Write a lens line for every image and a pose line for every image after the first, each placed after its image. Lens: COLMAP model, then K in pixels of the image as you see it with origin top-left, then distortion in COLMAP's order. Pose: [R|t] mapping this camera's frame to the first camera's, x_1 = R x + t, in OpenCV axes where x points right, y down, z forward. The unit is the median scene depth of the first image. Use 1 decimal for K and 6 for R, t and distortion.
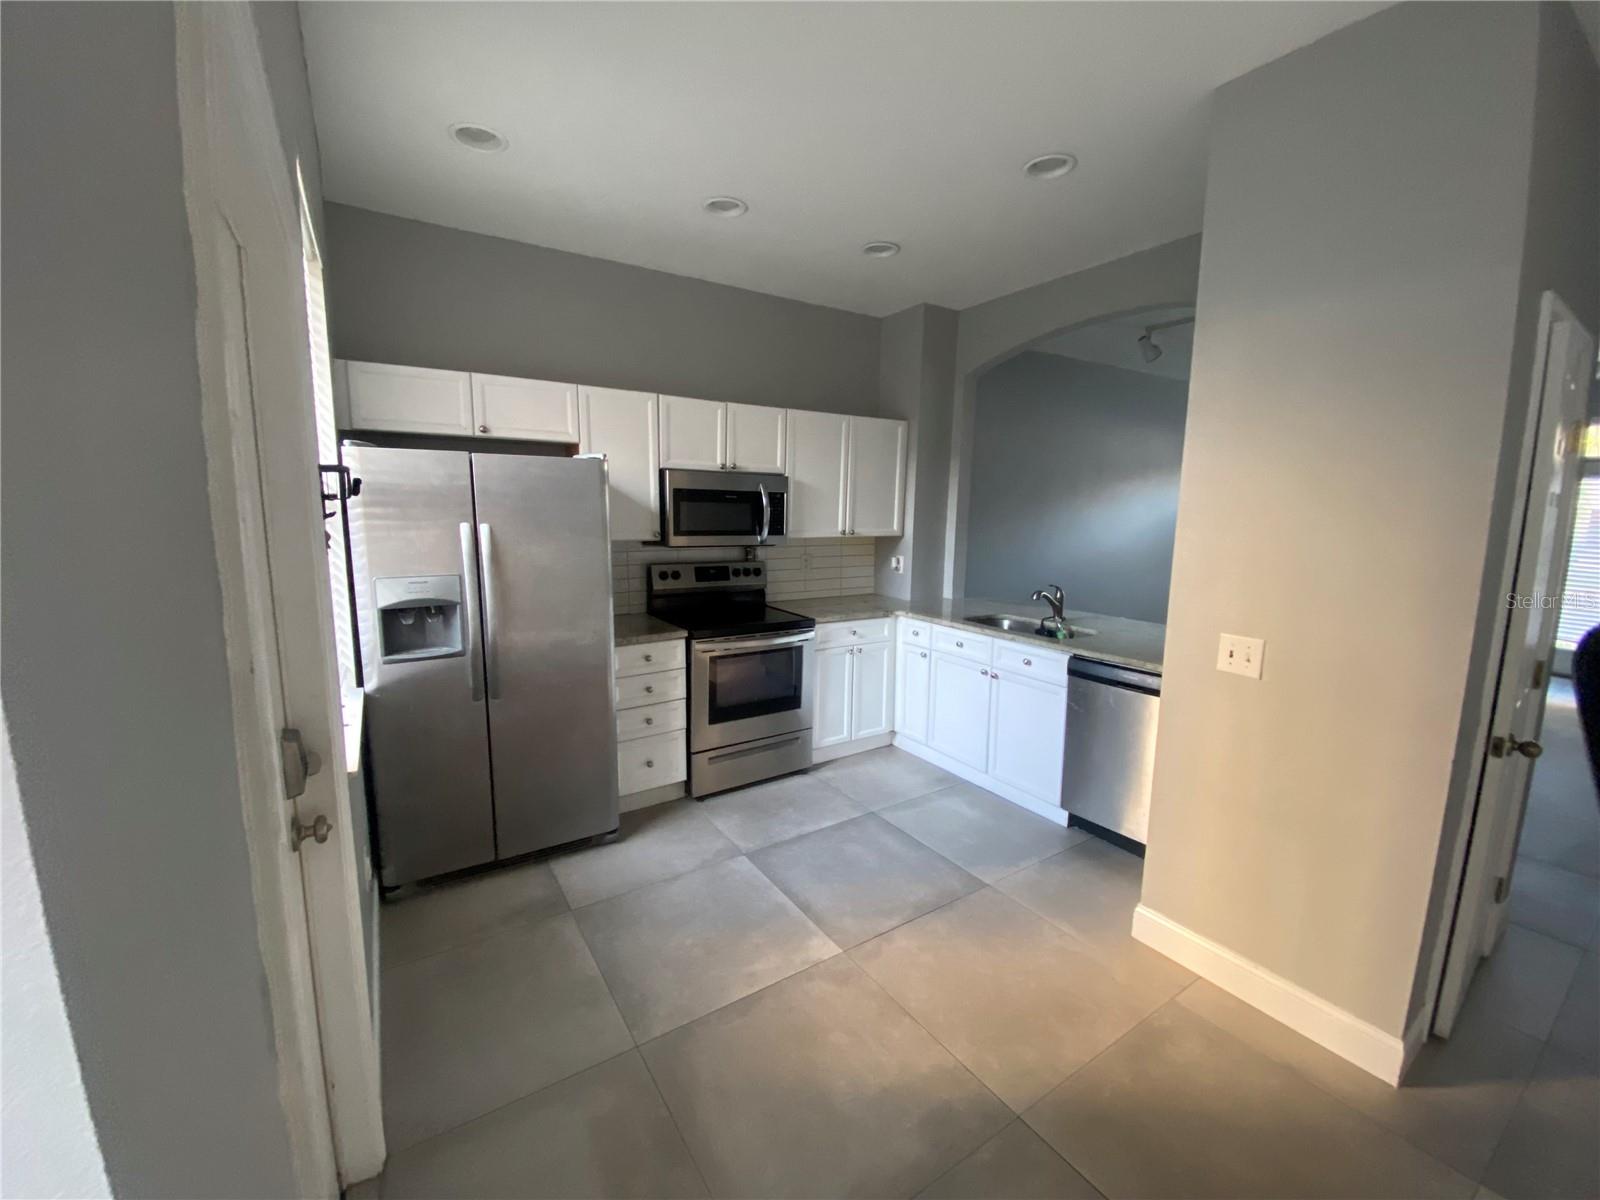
lens RADIAL K [[640.0, 0, 799.8], [0, 640.0, 606.6], [0, 0, 1]] dist [-0.018600, -0.002031]
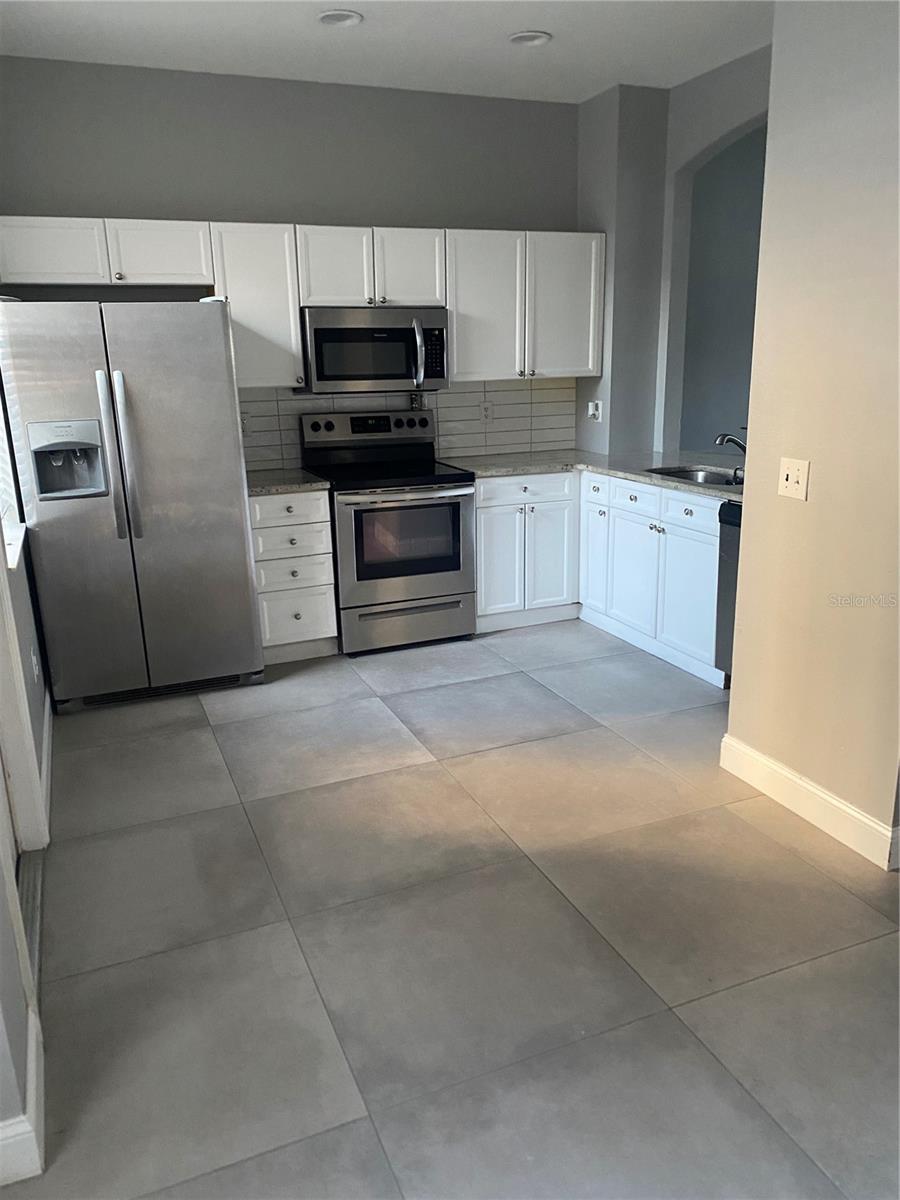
lens RADIAL K [[904.2, 0, 467.8], [0, 904.2, 644.0], [0, 0, 1]] dist [-0.000345, -0.056499]
pose [[0.984742, 0.019941, -0.172874, 0.281785], [0.007405, 0.987712, 0.156110, 0.071719], [0.173863, -0.155008, 0.972494, -0.349228]]
